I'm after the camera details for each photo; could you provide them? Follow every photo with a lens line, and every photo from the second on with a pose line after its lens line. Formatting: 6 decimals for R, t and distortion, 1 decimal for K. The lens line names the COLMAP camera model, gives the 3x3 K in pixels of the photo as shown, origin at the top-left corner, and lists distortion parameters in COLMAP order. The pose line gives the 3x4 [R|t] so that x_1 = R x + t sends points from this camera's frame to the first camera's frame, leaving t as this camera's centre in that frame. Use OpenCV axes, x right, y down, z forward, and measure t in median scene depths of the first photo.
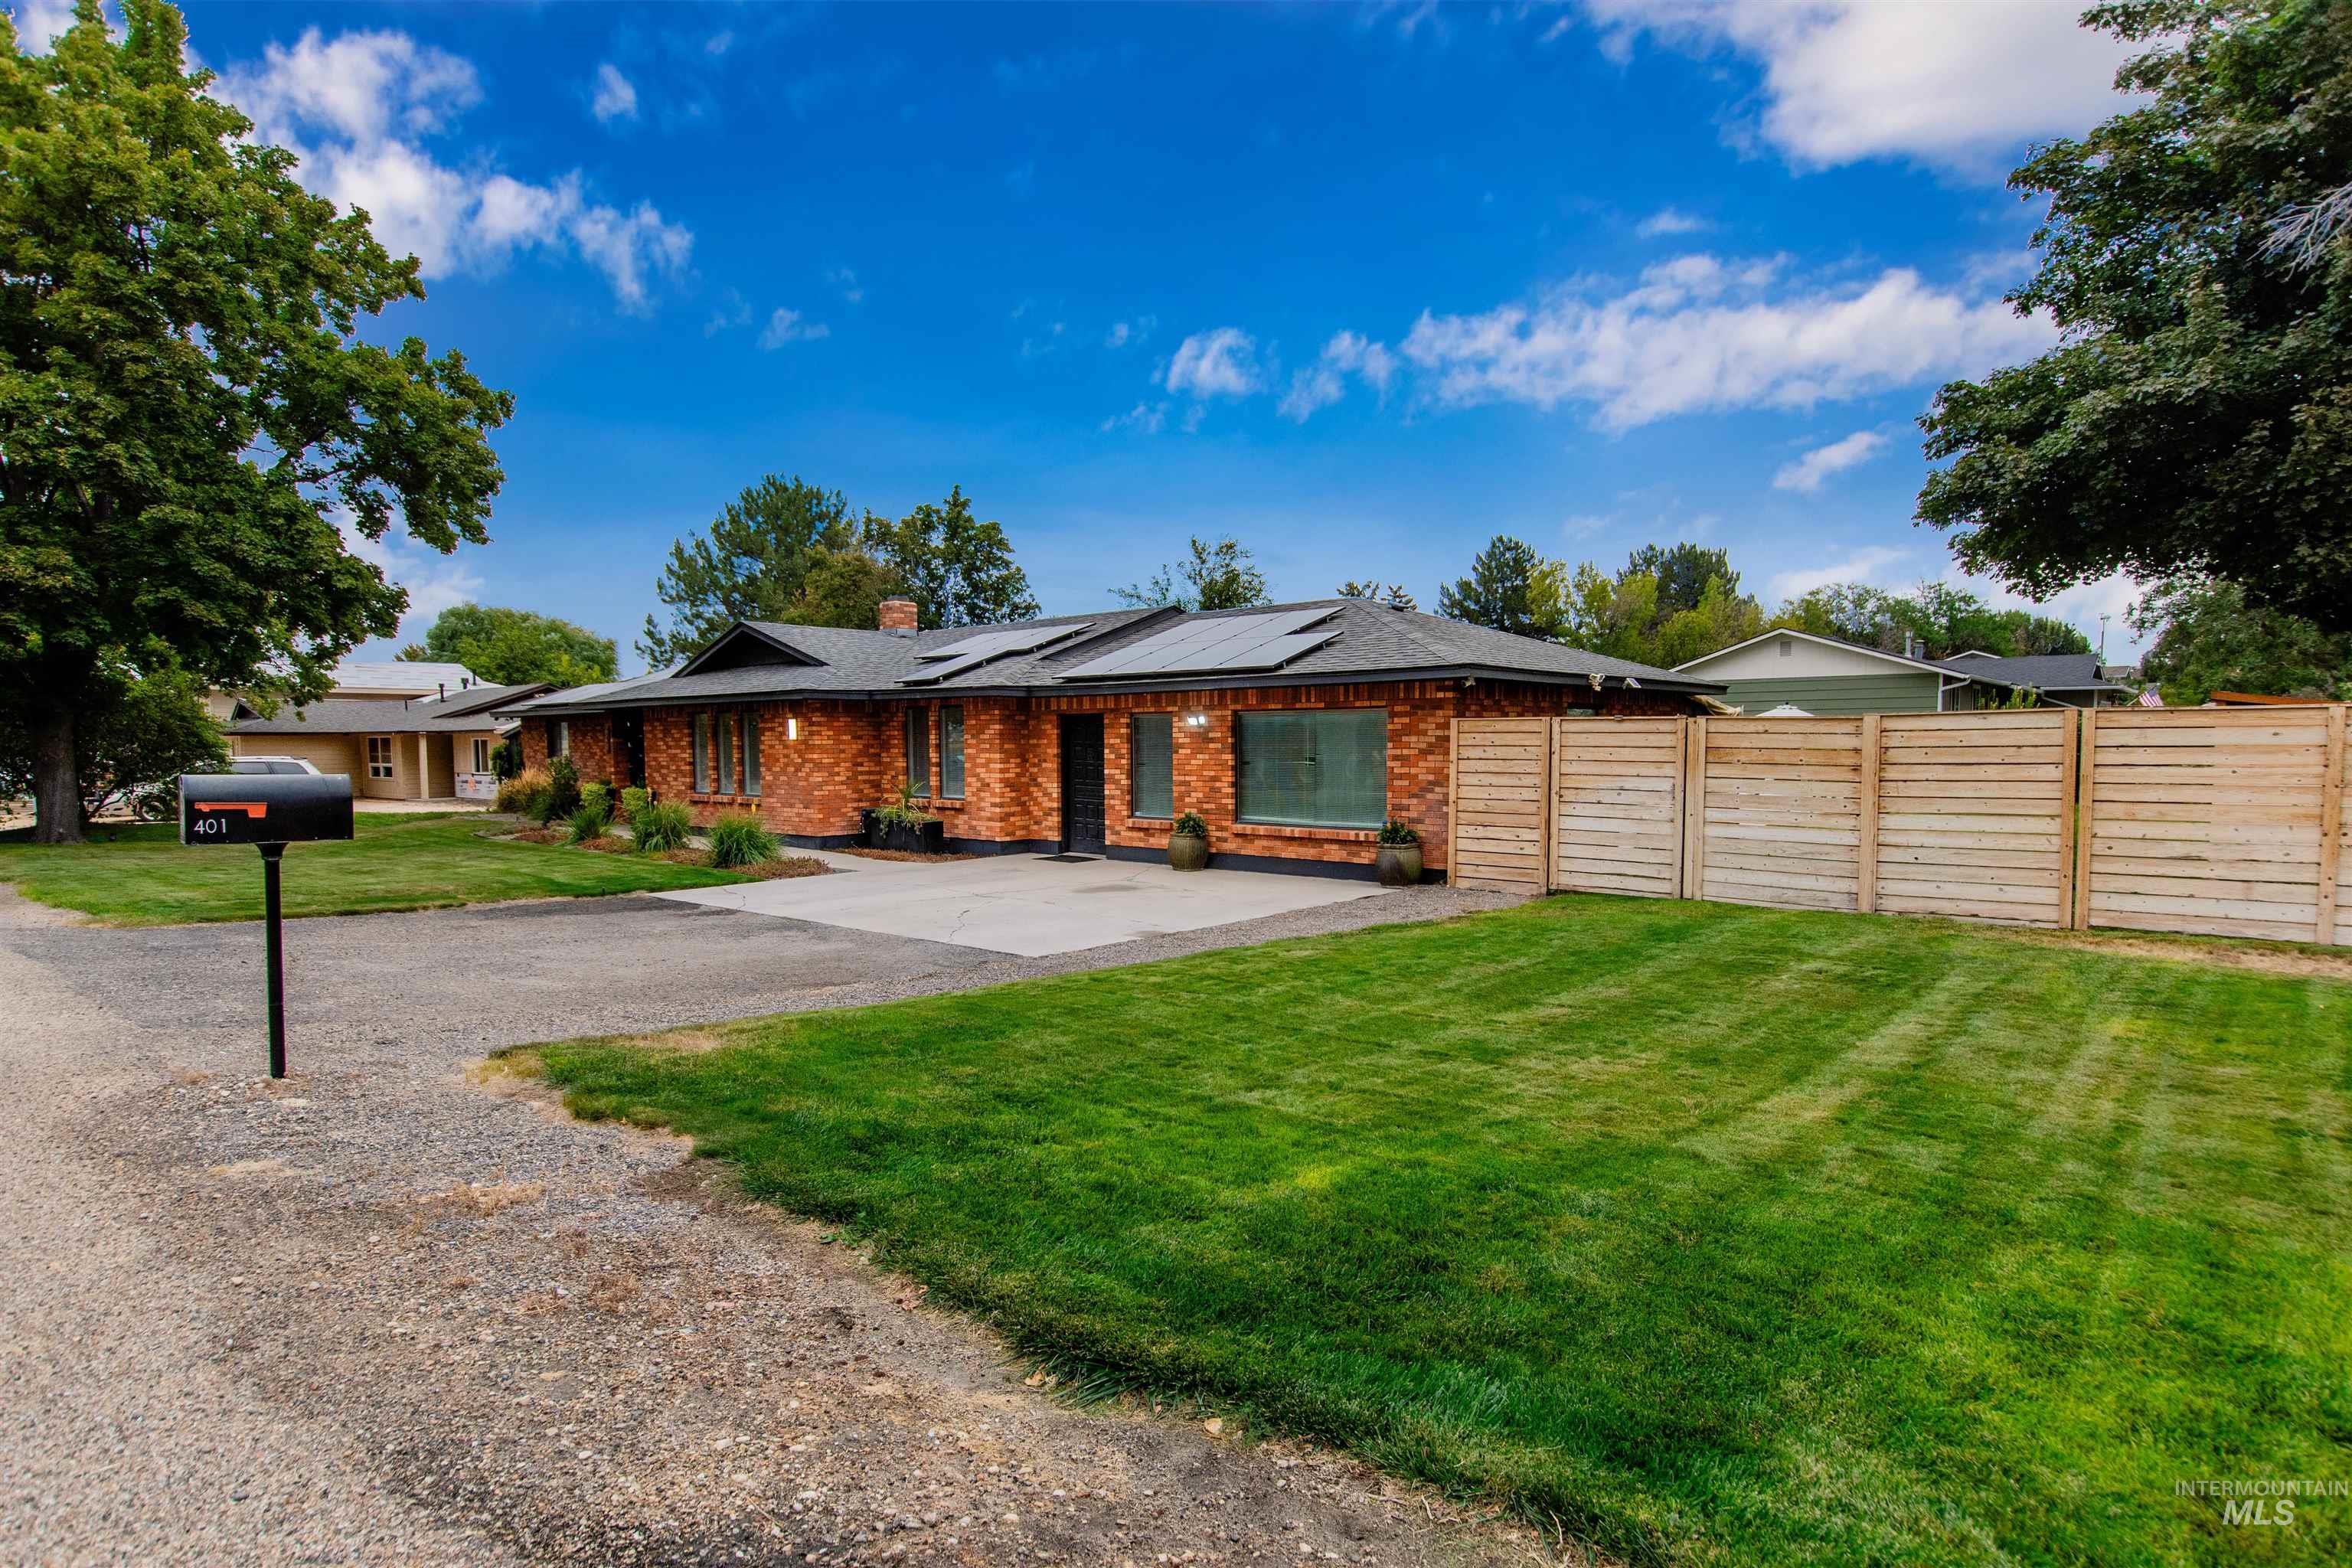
lens RADIAL K [[1233.5, 0, 1178.1], [0, 1233.5, 809.4], [0, 0, 1]] dist [0.013121, 0.001674]
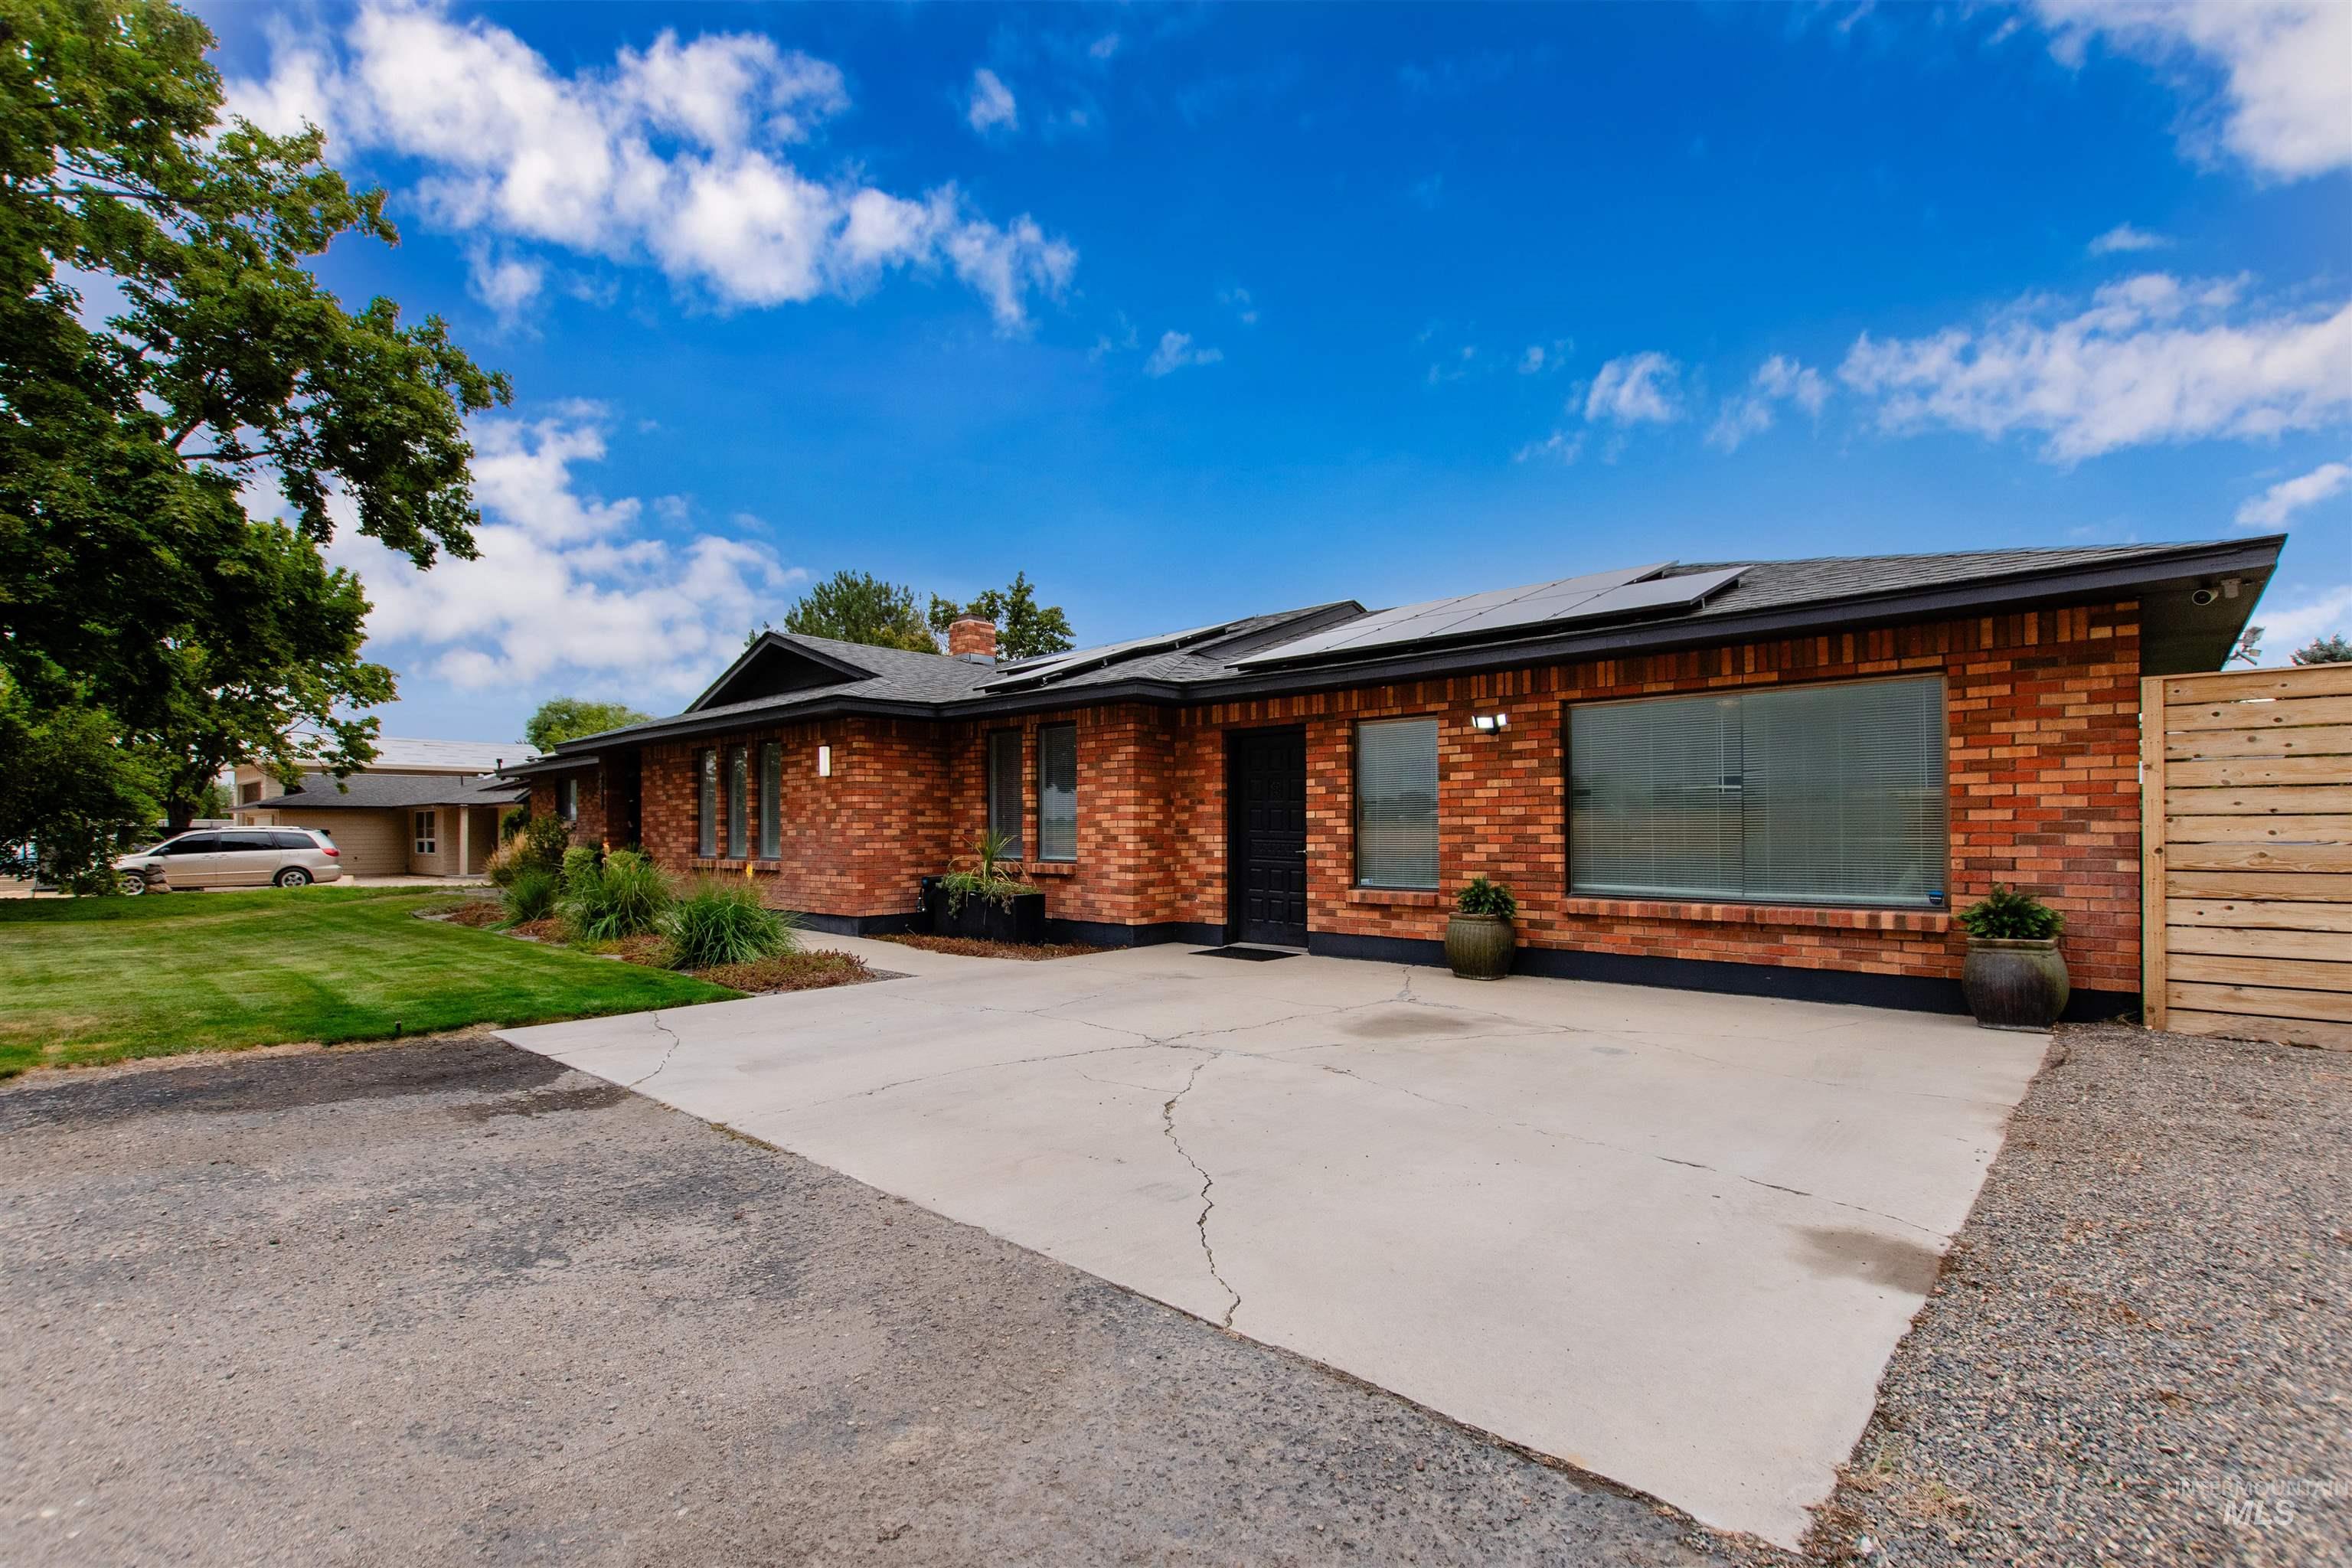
lens RADIAL K [[1049.8, 0, 1181.8], [0, 1049.8, 812.1], [0, 0, 1]] dist [0.010552, -0.000117]
pose [[0.999958, 0.001404, -0.009007, -0.113969], [-0.002079, 0.997153, -0.075370, 0.008208], [0.008875, 0.075385, 0.997115, 0.445702]]
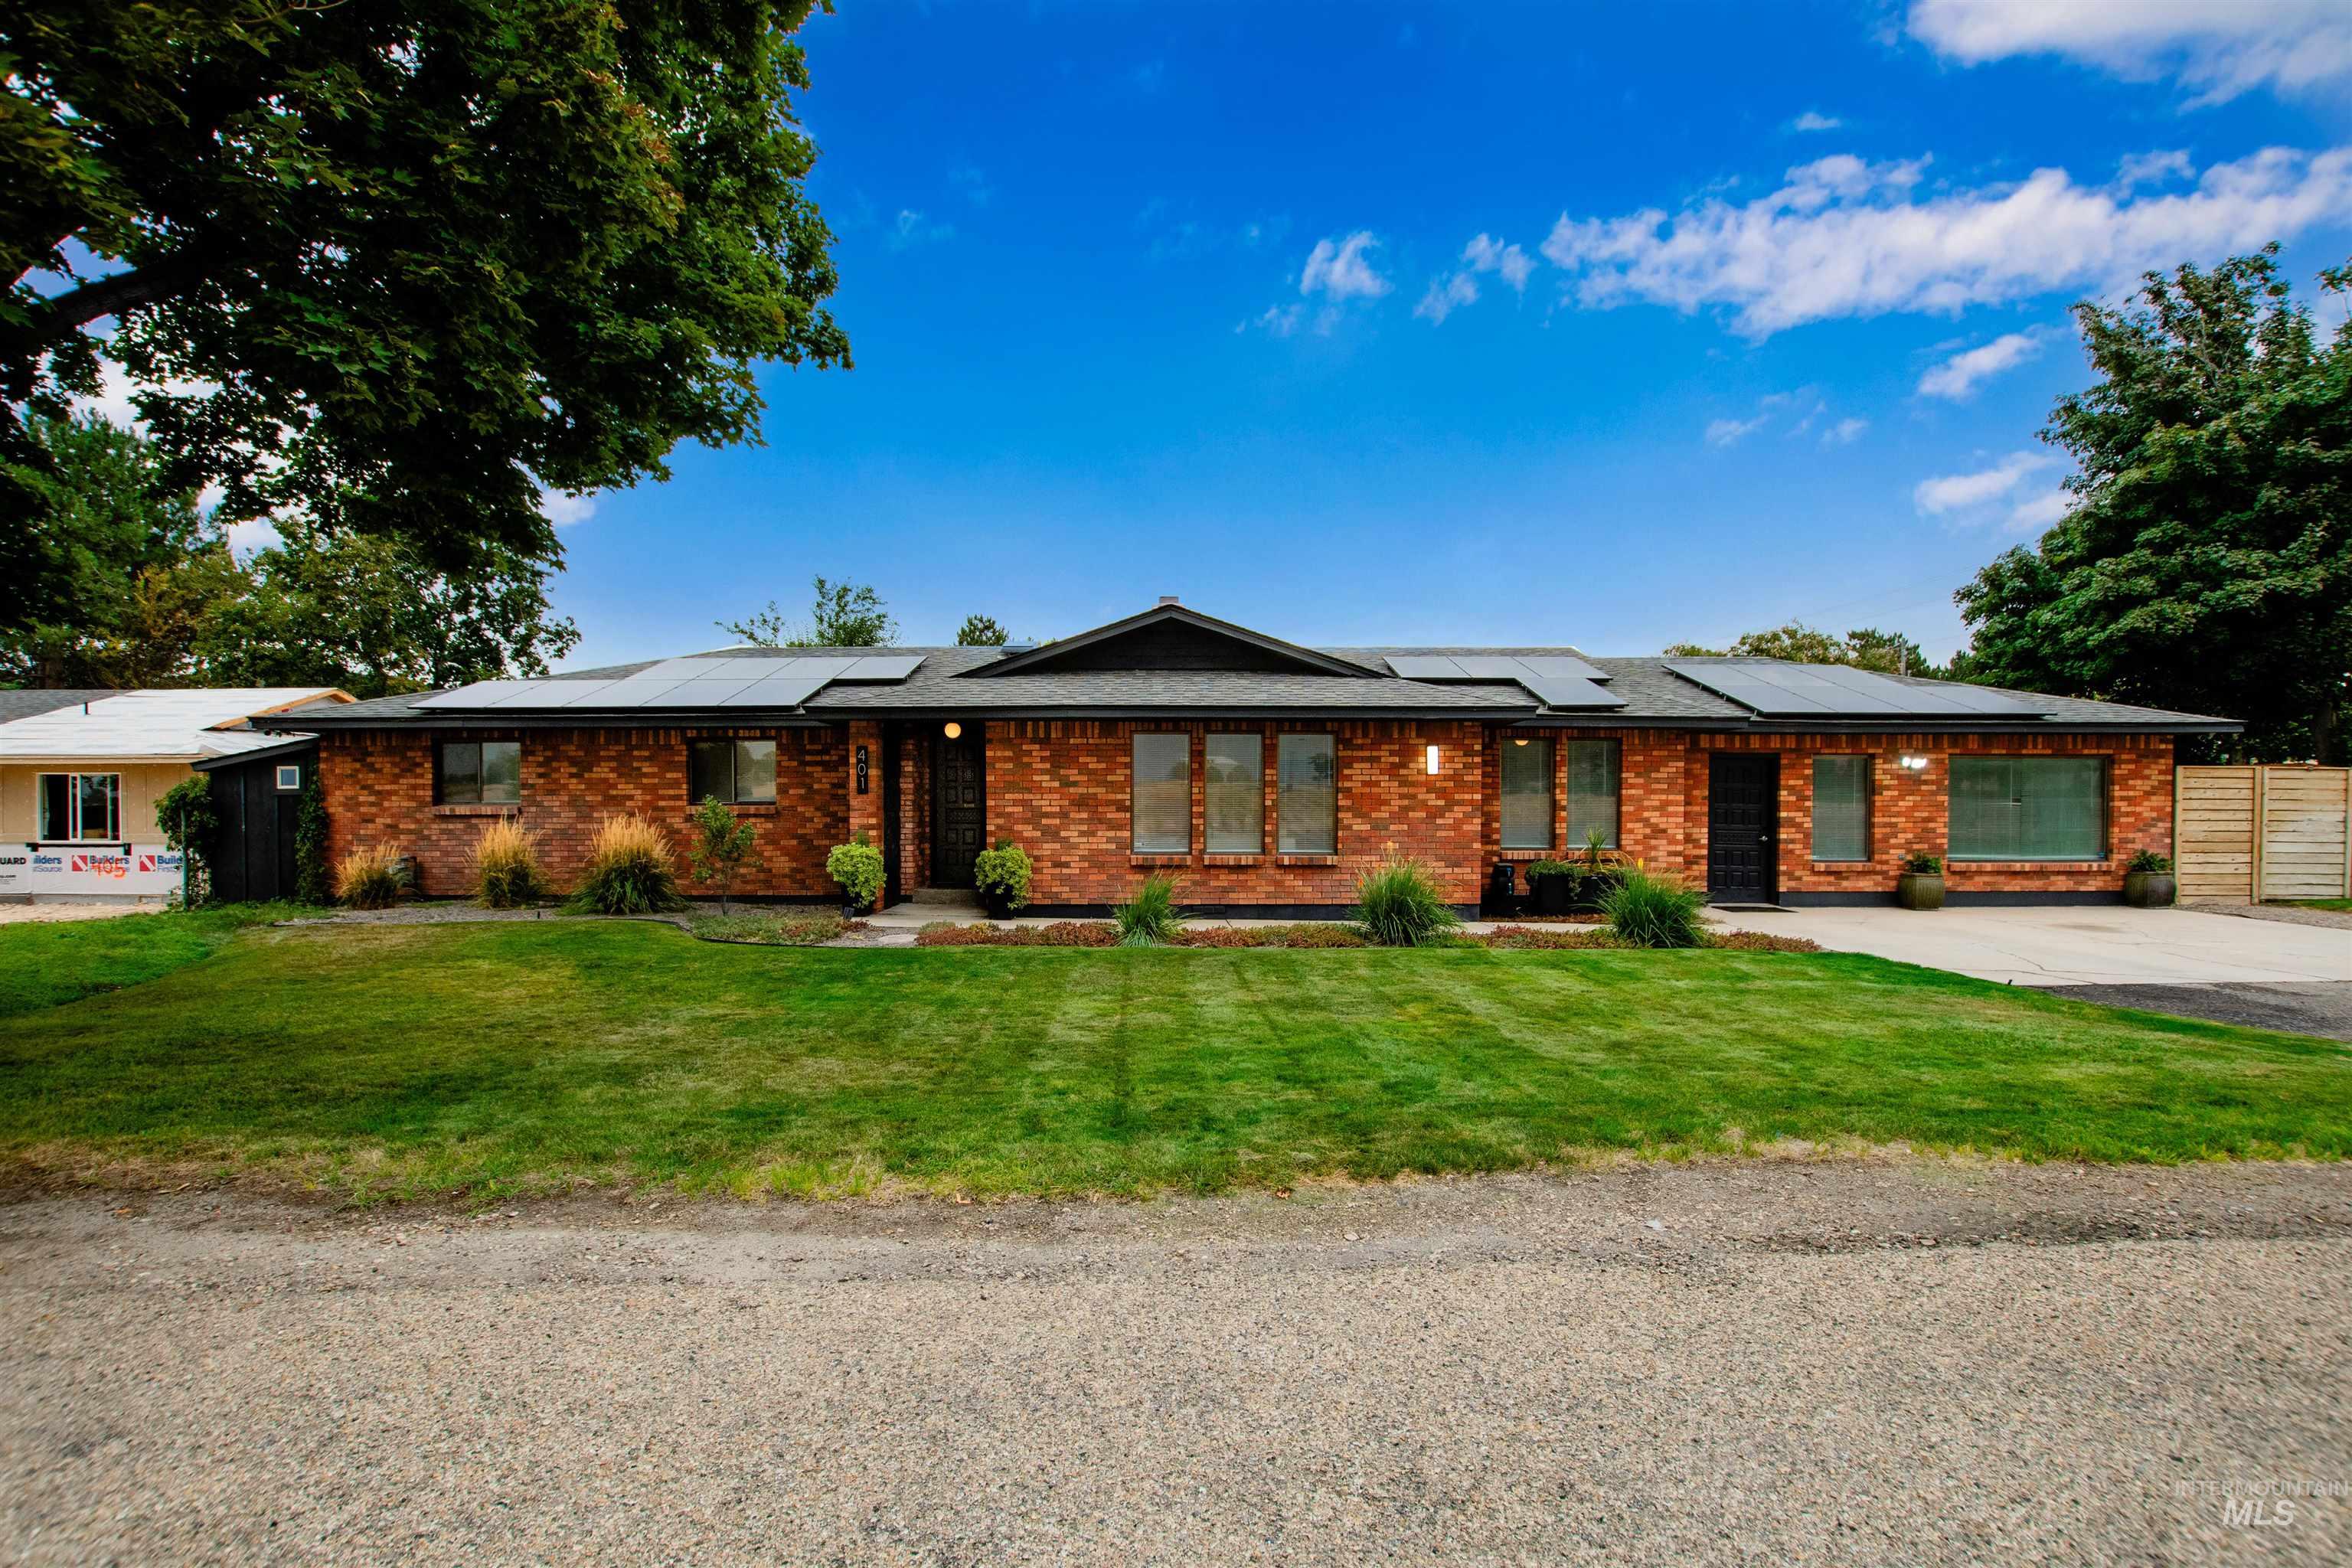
lens RADIAL K [[1063.8, 0, 1163.6], [0, 1063.8, 809.4], [0, 0, 1]] dist [-0.023745, -0.000436]
pose [[0.746509, 0.002603, 0.665370, -0.915002], [0.031939, 0.998699, -0.039741, -0.016704], [-0.664608, 0.050919, 0.745455, 0.683393]]
